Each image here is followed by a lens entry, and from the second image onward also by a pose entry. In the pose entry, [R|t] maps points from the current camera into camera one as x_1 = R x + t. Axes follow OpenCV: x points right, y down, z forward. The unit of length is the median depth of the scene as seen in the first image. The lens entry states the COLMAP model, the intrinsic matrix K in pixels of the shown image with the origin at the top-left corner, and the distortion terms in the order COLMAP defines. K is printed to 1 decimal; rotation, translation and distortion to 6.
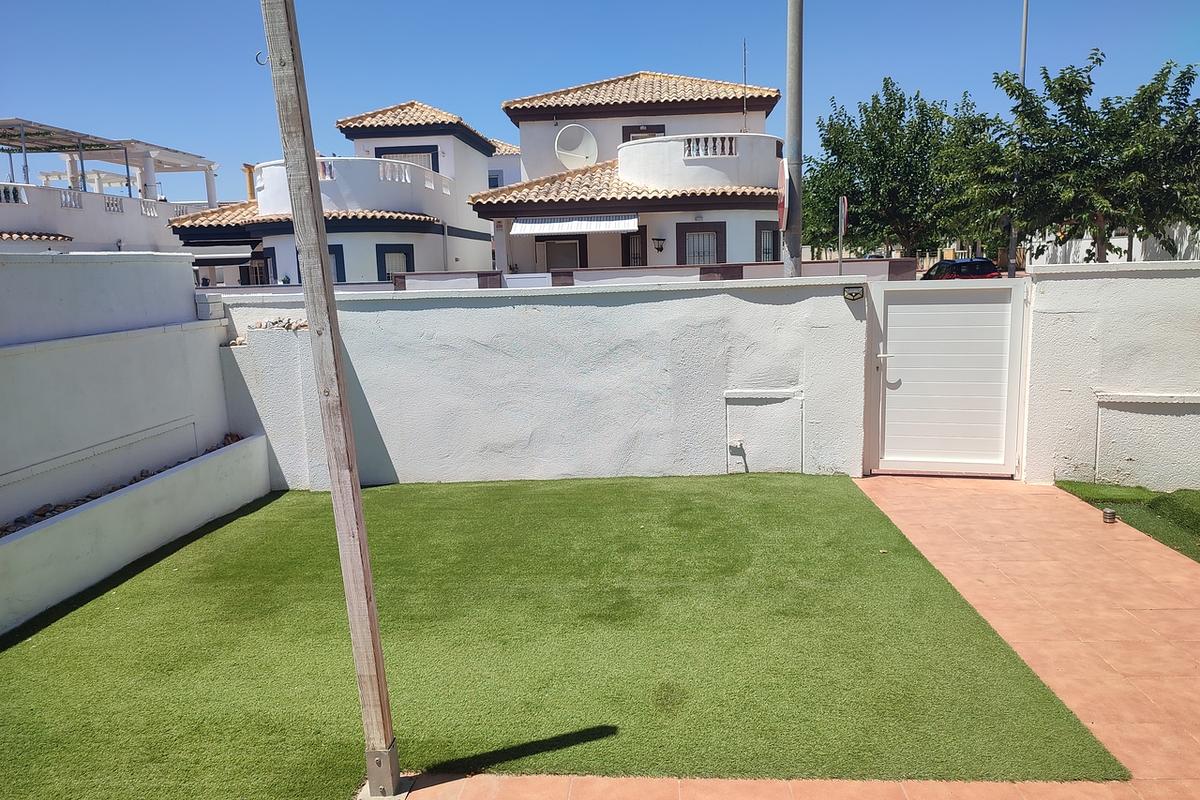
lens RADIAL K [[893.0, 0, 596.5], [0, 893.0, 400.9], [0, 0, 1]] dist [0.026839, -0.014490]
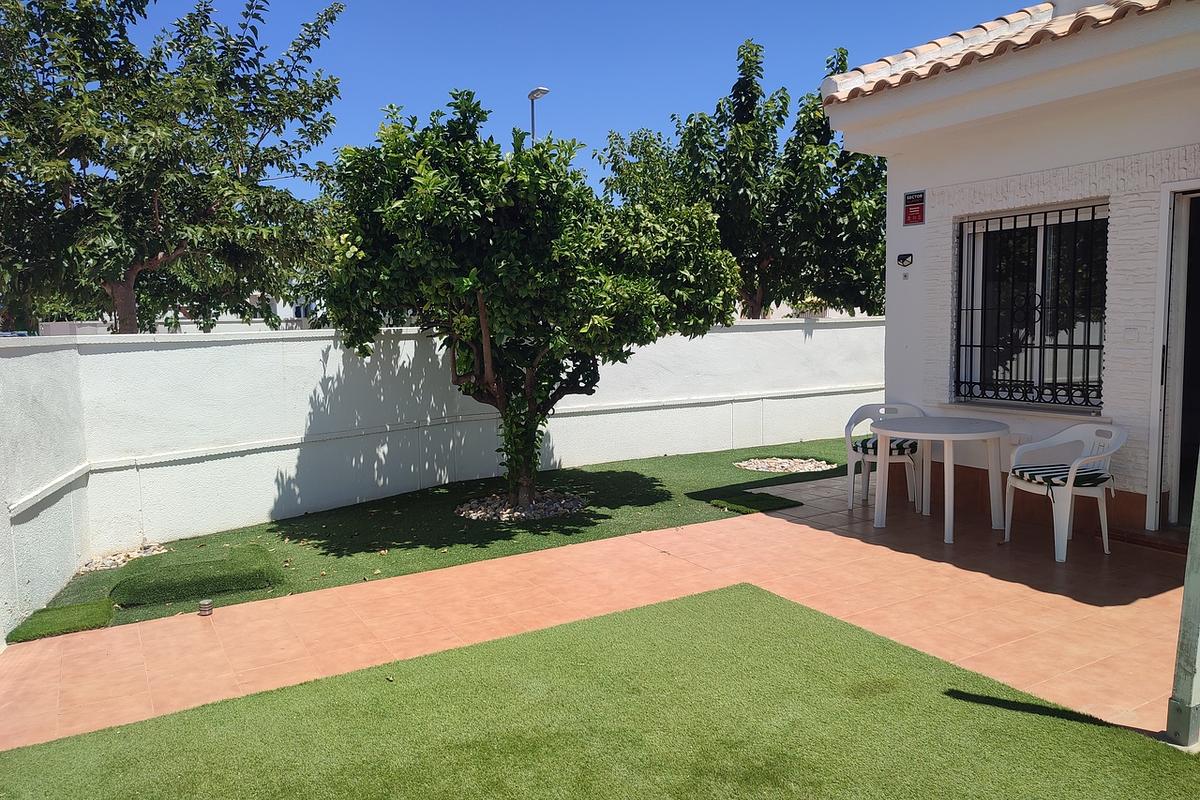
lens RADIAL K [[893.0, 0, 599.1], [0, 893.0, 400.6], [0, 0, 1]] dist [0.026839, -0.014490]
pose [[-0.553304, -0.038442, 0.832092, -0.293845], [0.164053, 0.974340, 0.154102, -0.111174], [-0.816665, 0.221773, -0.532800, 0.820009]]
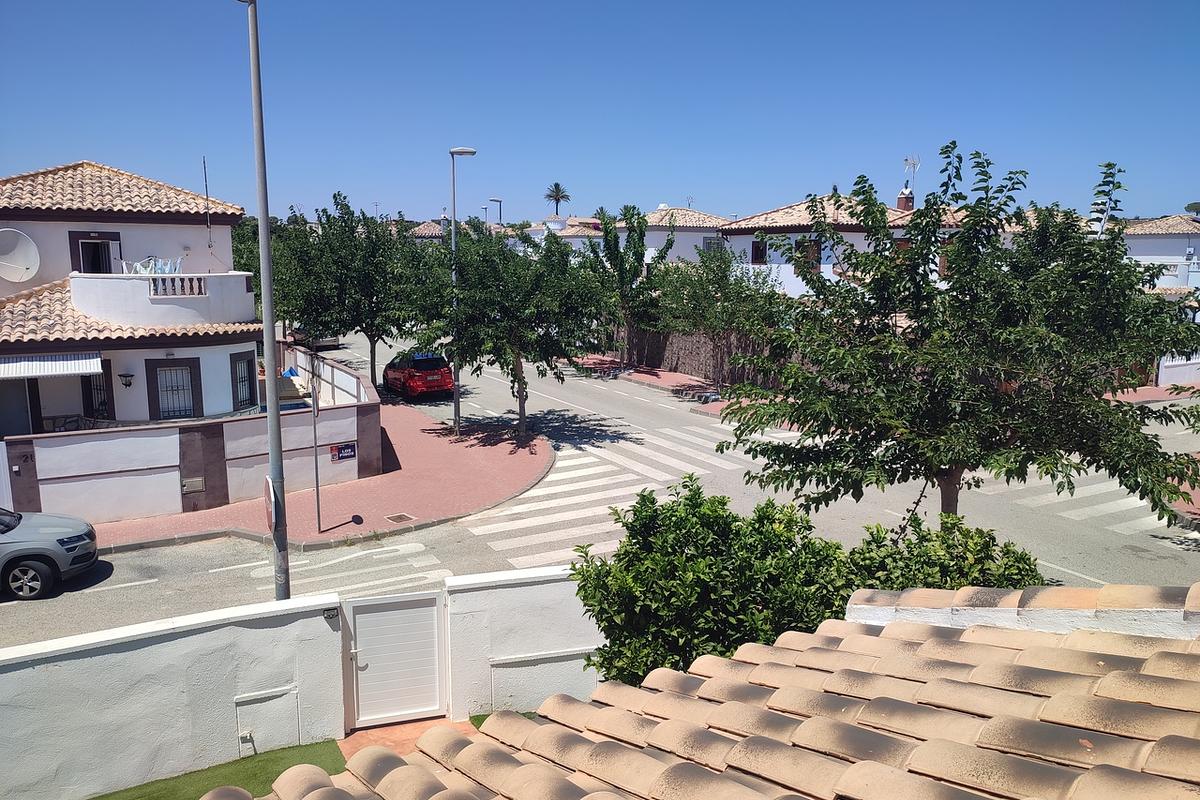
lens RADIAL K [[893.0, 0, 607.8], [0, 893.0, 395.6], [0, 0, 1]] dist [0.026839, -0.014490]
pose [[0.835862, -0.053584, 0.546318, -0.086166], [0.057838, 0.998282, 0.009422, -0.401004], [-0.545884, 0.023723, 0.837525, -0.368800]]
